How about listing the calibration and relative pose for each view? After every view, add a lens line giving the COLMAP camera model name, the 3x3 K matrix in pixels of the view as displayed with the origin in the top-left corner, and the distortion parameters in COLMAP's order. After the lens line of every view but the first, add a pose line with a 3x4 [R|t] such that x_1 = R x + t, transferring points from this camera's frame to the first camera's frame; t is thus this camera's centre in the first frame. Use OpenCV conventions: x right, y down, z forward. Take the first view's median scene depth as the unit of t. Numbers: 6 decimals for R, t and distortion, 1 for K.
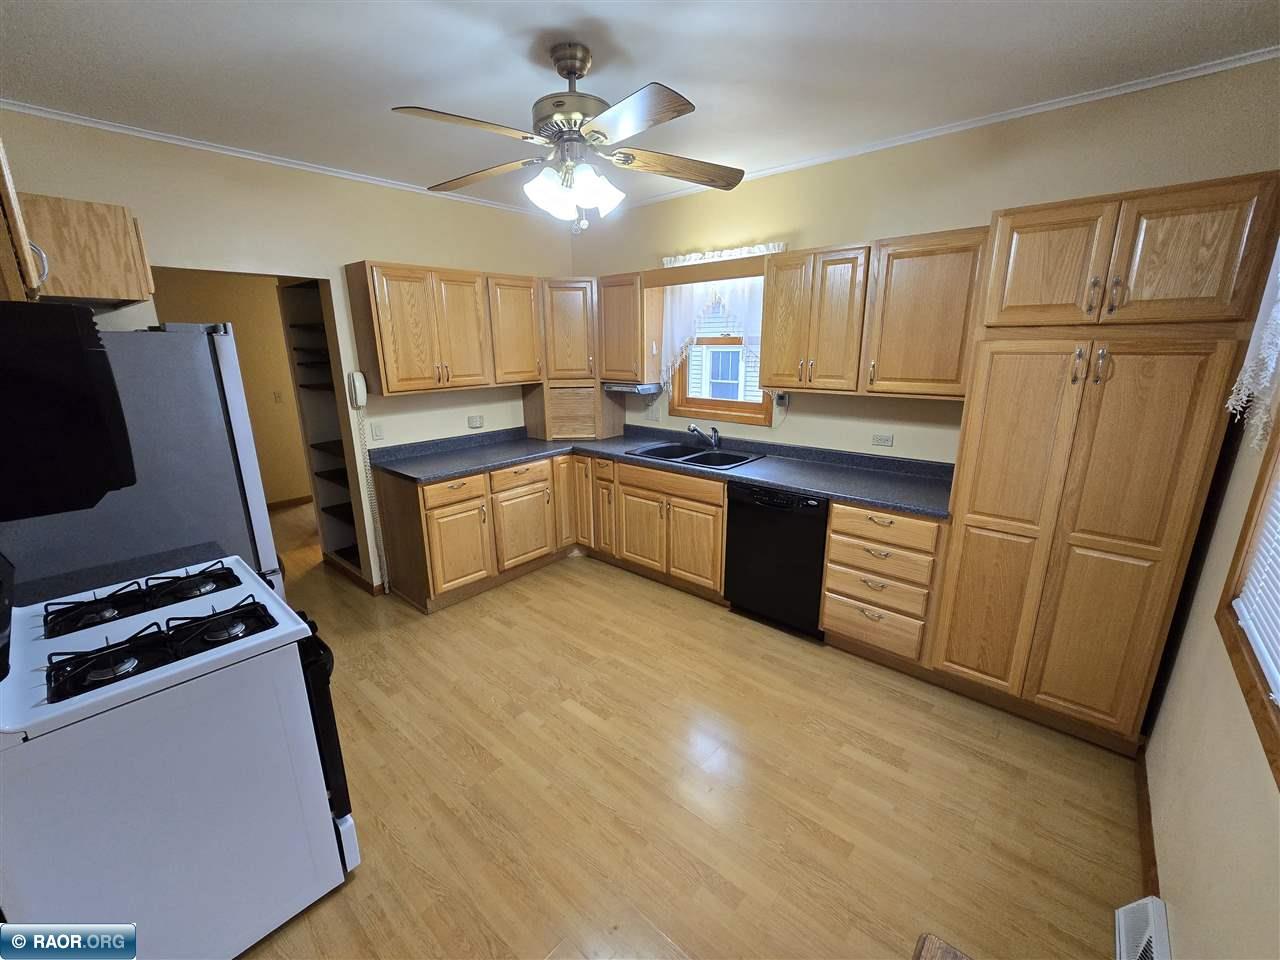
lens RADIAL K [[519.4, 0, 640.0], [0, 519.4, 480.0], [0, 0, 1]] dist [-0.000241, 0.000048]
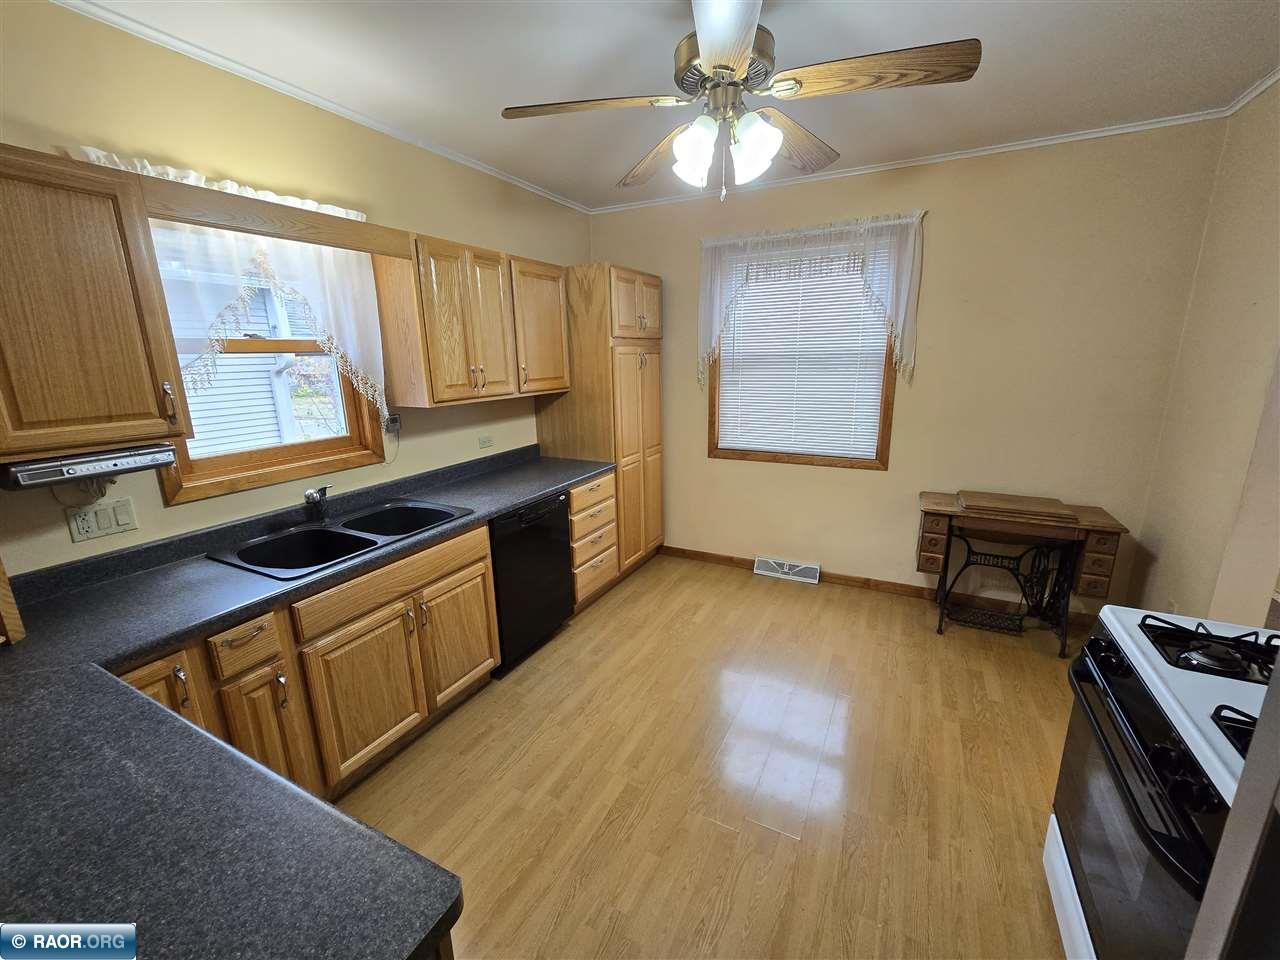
lens RADIAL K [[519.4, 0, 640.0], [0, 519.4, 480.0], [0, 0, 1]] dist [-0.000241, 0.000048]
pose [[-0.237021, -0.216274, 0.947126, -0.563773], [0.266089, 0.923173, 0.277394, -0.193839], [-0.934354, 0.317768, -0.161263, 0.817481]]
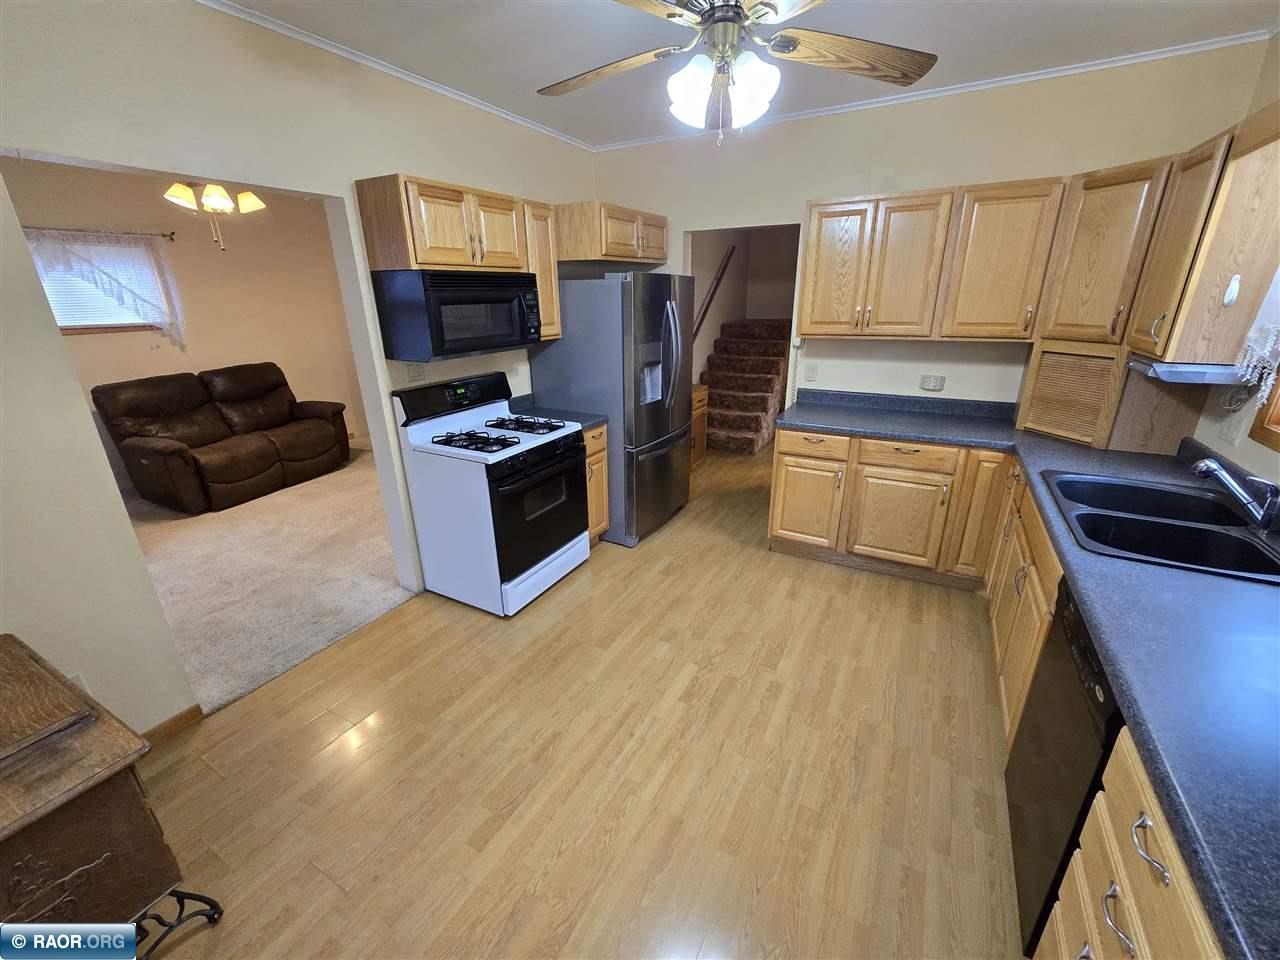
lens RADIAL K [[520.4, 0, 640.0], [0, 520.4, 480.0], [0, 0, 1]] dist [-0.002190, -0.000362]
pose [[0.210754, 0.335782, -0.918060, 0.455664], [-0.237851, 0.928544, 0.285015, -0.111113], [0.948161, 0.158293, 0.275560, 0.431908]]
